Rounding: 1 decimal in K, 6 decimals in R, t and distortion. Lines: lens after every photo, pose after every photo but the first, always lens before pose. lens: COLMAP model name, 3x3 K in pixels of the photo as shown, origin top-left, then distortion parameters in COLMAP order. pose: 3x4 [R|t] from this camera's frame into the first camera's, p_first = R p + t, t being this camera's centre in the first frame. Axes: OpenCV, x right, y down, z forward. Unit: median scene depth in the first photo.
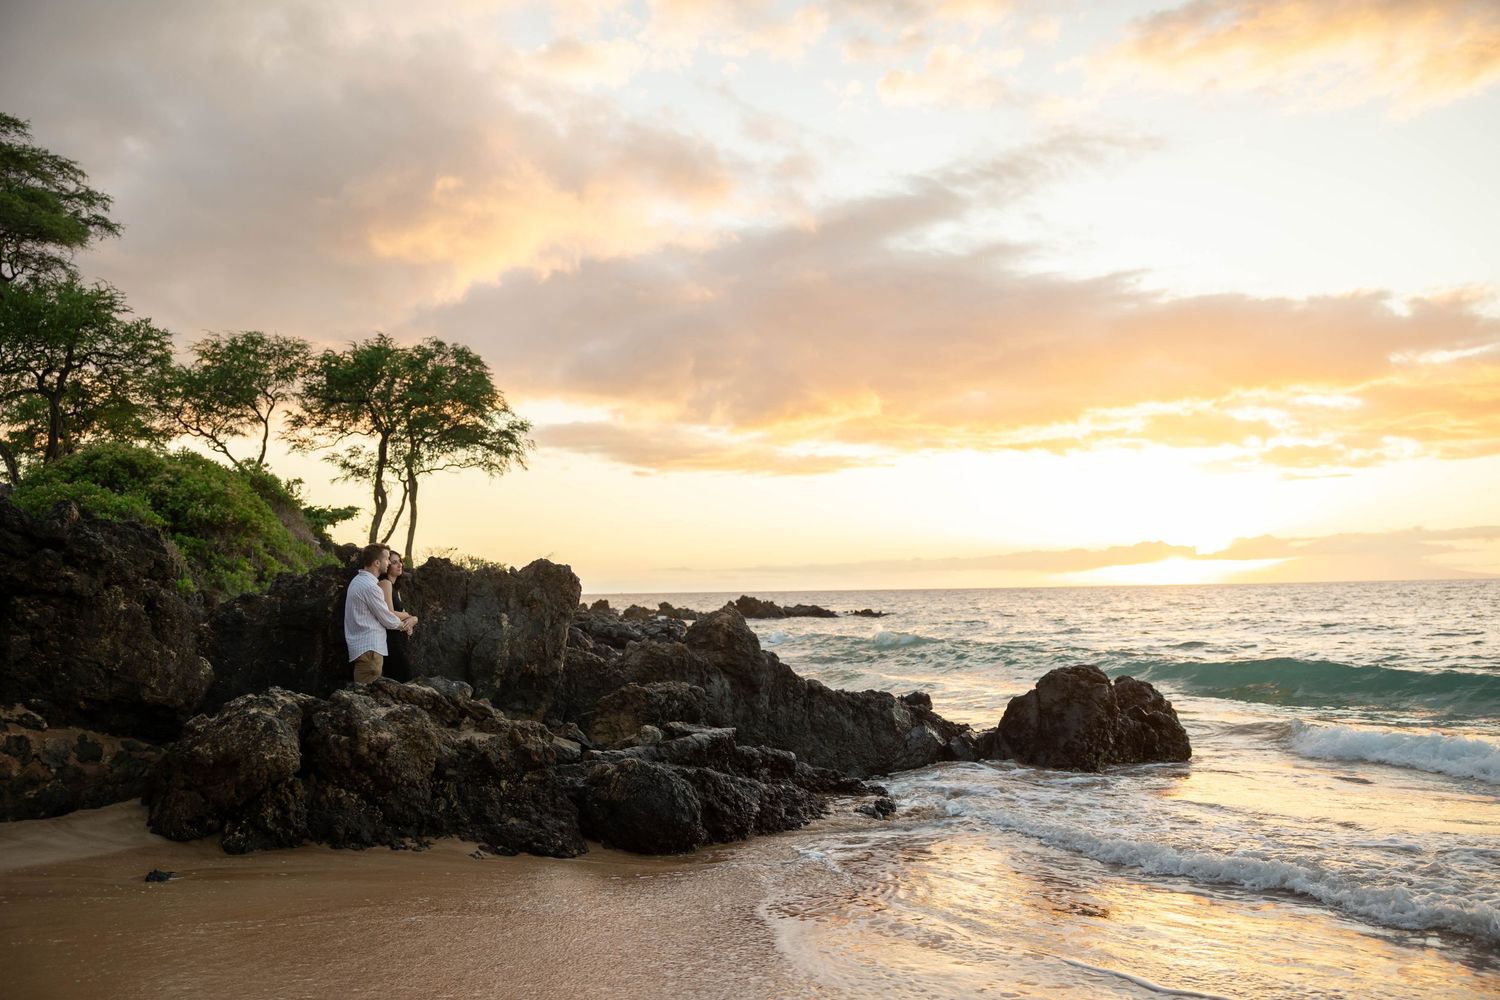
lens RADIAL K [[1220.3, 0, 750.1], [0, 1220.3, 493.8], [0, 0, 1]] dist [-0.045897, -0.007340]
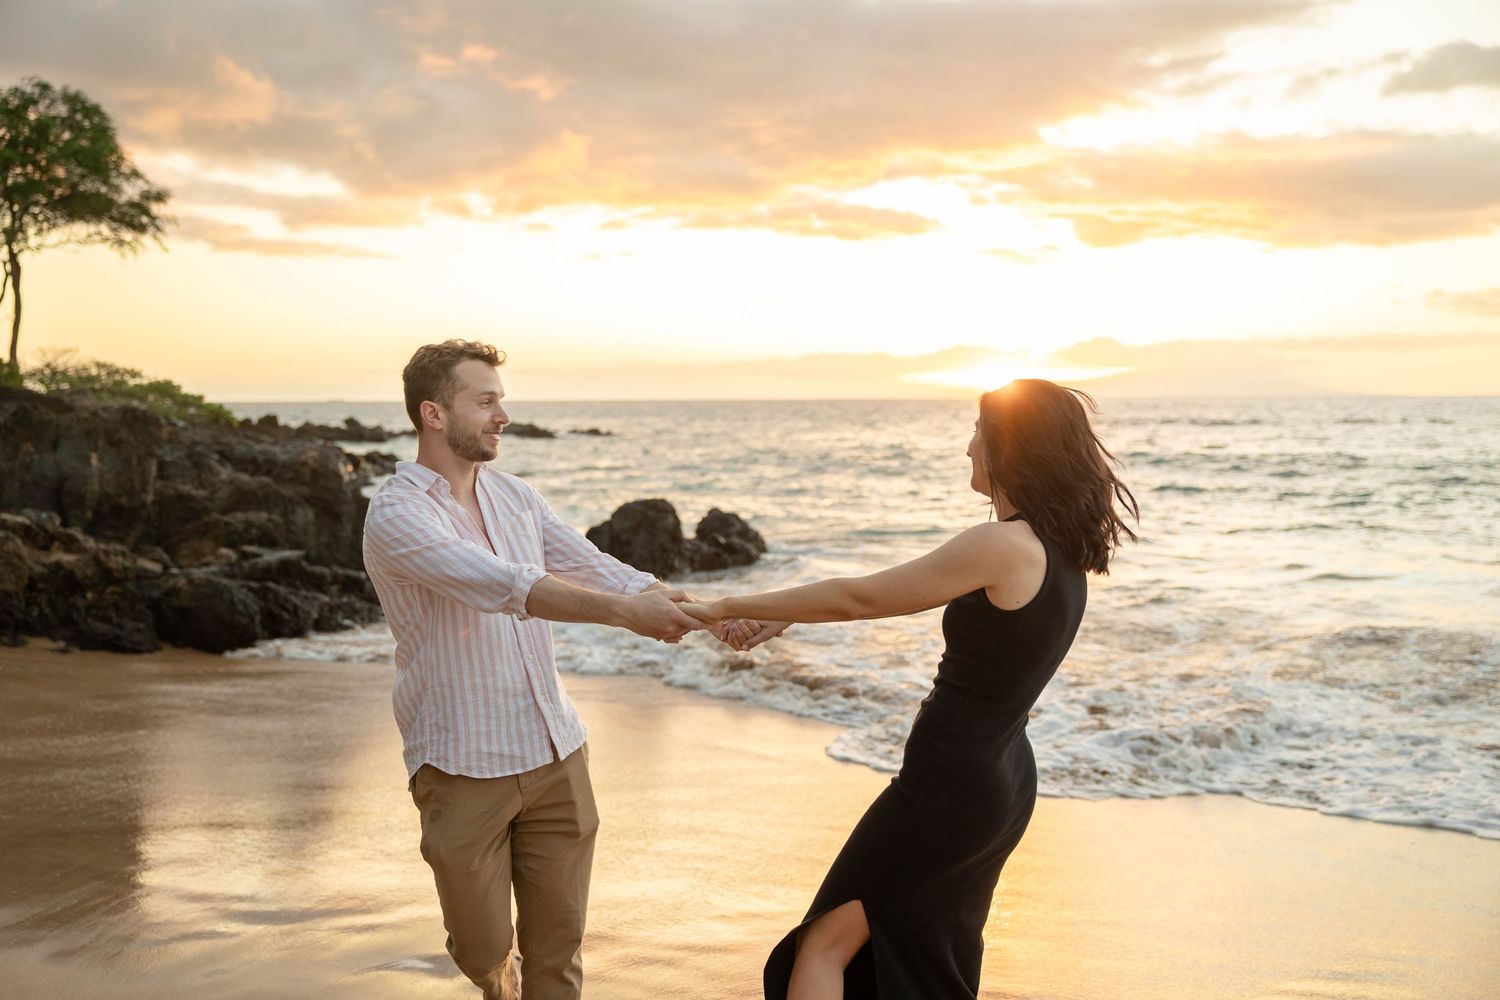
lens RADIAL K [[1505.3, 0, 748.4], [0, 1505.3, 498.8], [0, 0, 1]] dist [-0.016261, 0.000000]
pose [[0.983811, 0.000217, 0.179210, 0.114364], [-0.025808, 0.989747, 0.140481, -0.055284], [-0.177342, -0.142831, 0.973729, -0.366291]]
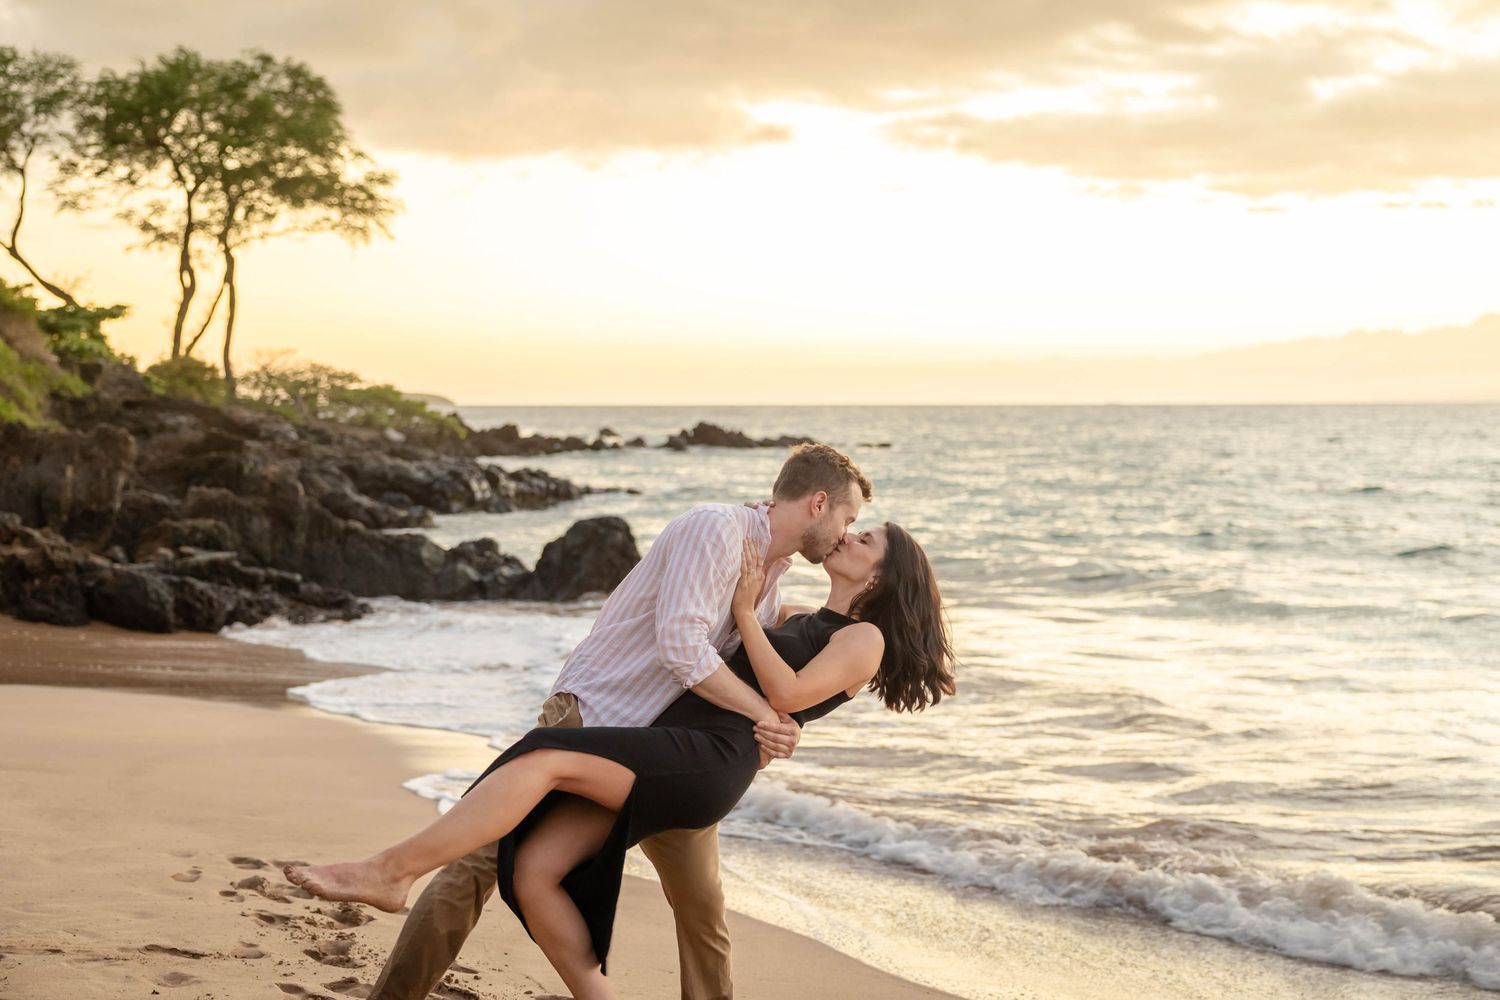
lens RADIAL K [[1929.1, 0, 750.7], [0, 1929.1, 503.5], [0, 0, 1]] dist [-0.050291, 0.000000]
pose [[0.999129, 0.018572, -0.037358, 0.487001], [-0.013583, 0.991472, 0.129612, -0.111788], [0.039447, -0.128992, 0.990861, -0.824667]]
